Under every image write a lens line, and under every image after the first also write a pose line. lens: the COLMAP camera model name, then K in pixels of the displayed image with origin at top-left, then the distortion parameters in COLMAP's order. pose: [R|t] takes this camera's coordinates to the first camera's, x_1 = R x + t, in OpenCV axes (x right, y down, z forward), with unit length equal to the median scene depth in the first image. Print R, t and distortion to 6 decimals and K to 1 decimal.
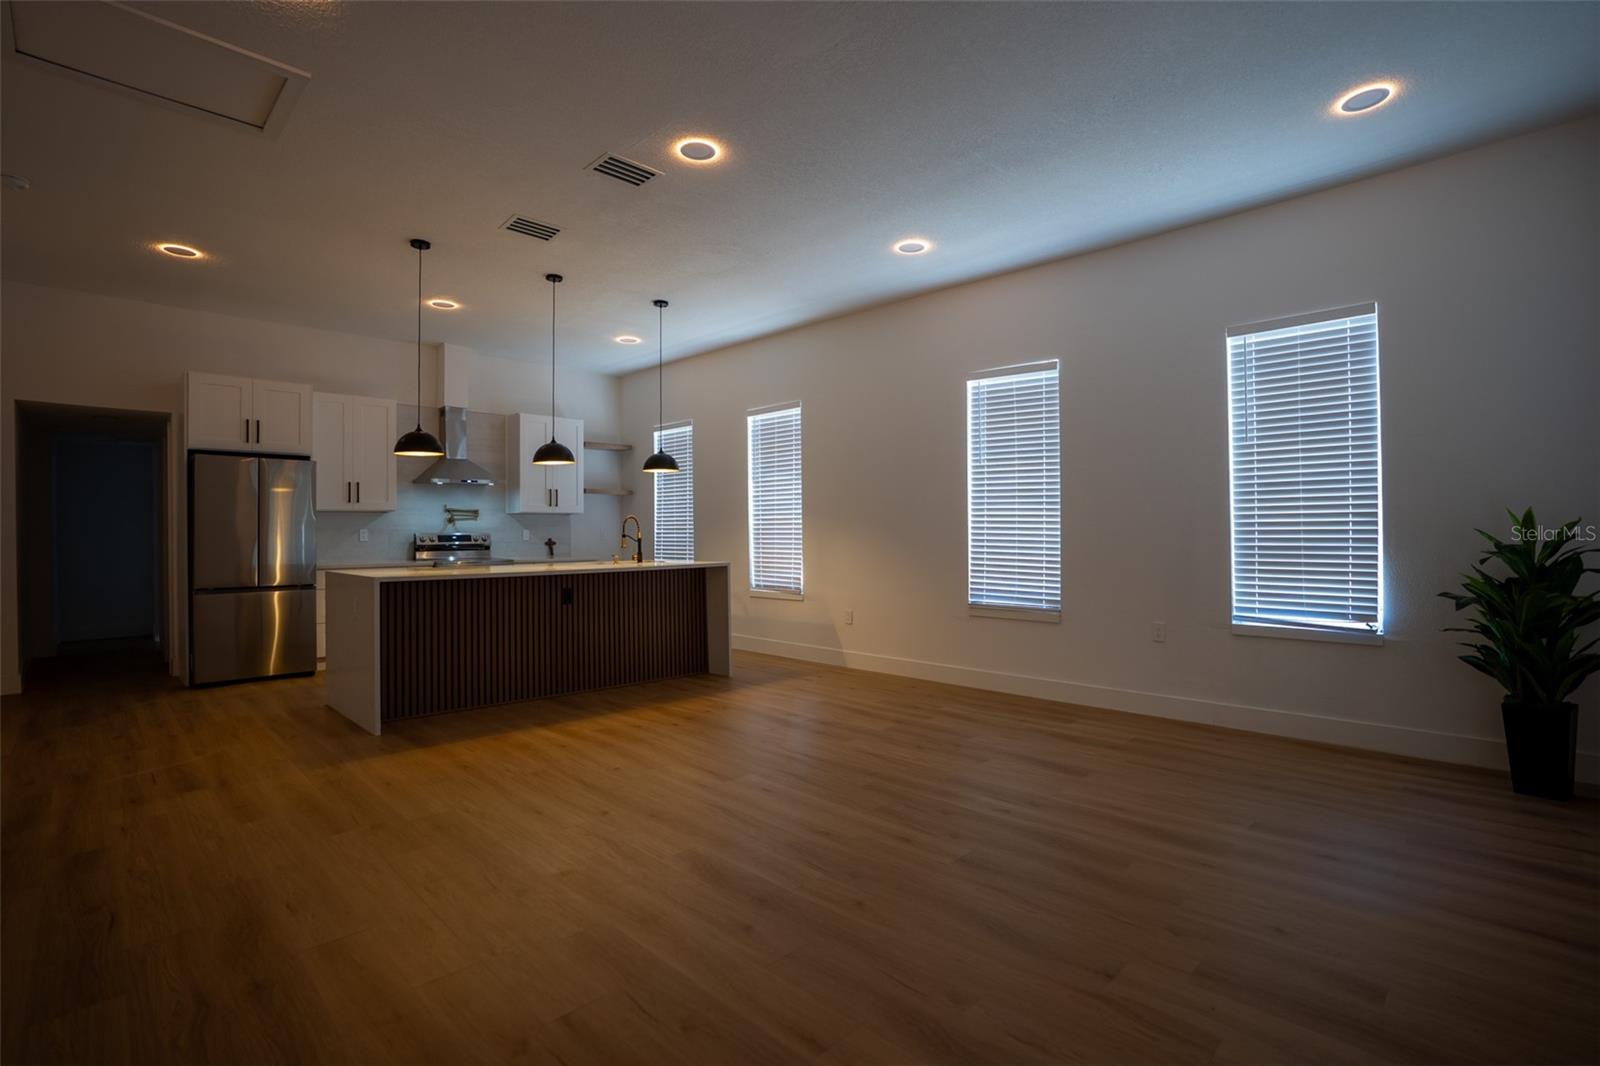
lens RADIAL K [[738.5, 0, 794.1], [0, 738.5, 532.6], [0, 0, 1]] dist [-0.063929, 0.022049]
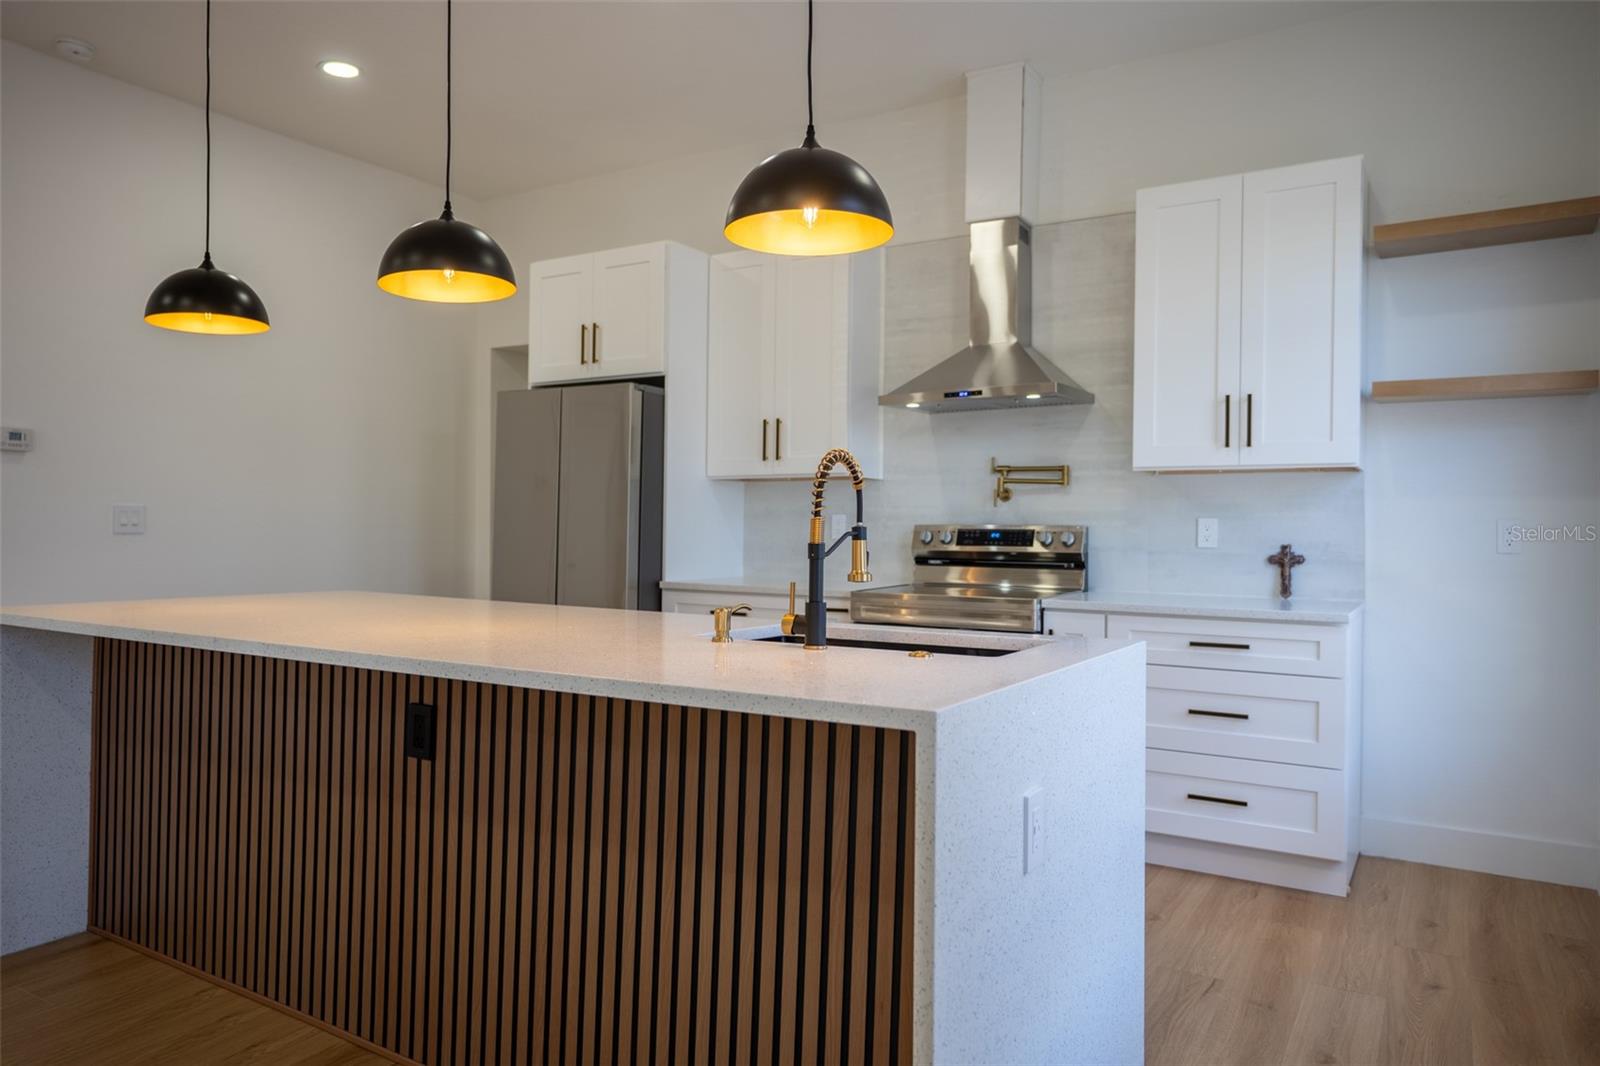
lens RADIAL K [[1077.3, 0, 796.7], [0, 1077.3, 530.6], [0, 0, 1]] dist [-0.009131, 0.017482]
pose [[0.223497, 0.011057, -0.974642, 0.106990], [-0.013347, 0.999877, 0.008283, 0.000514], [0.974613, 0.011157, 0.223617, 0.779703]]
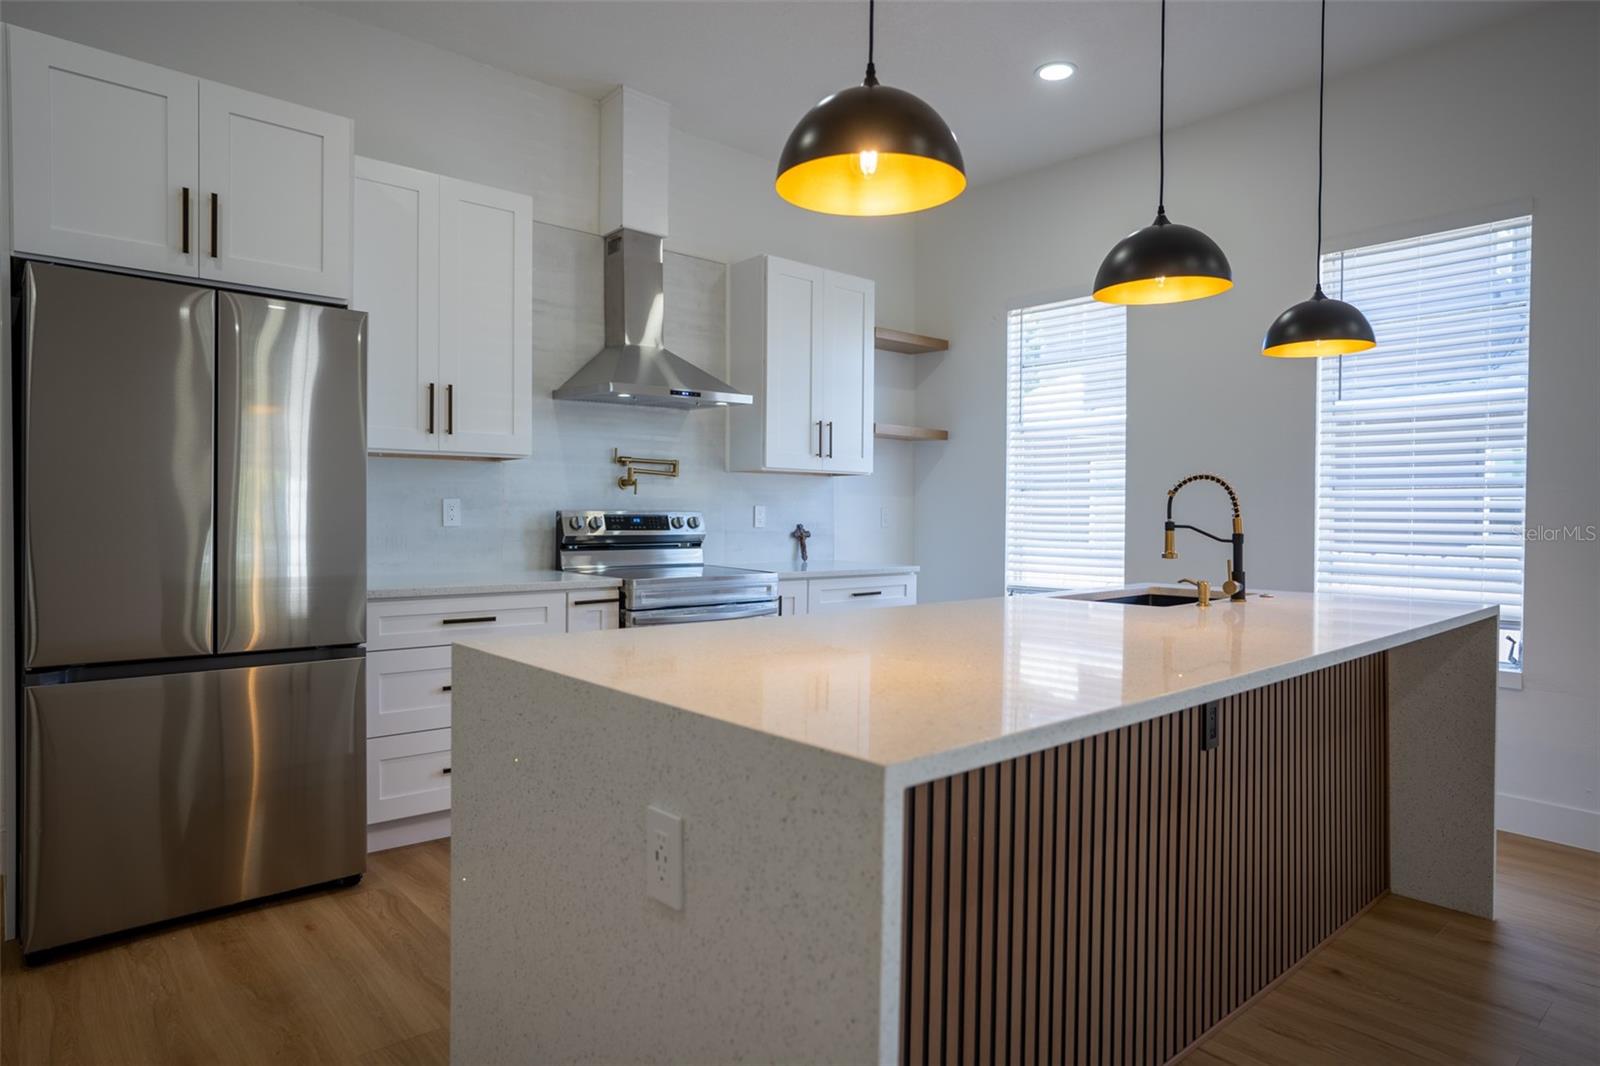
lens RADIAL K [[921.5, 0, 795.0], [0, 921.5, 529.4], [0, 0, 1]] dist [-0.026716, 0.014174]
pose [[0.997282, 0.018058, -0.071431, -0.337370], [-0.016800, 0.999694, 0.018168, 0.000251], [0.071737, -0.016919, 0.997280, 0.449110]]
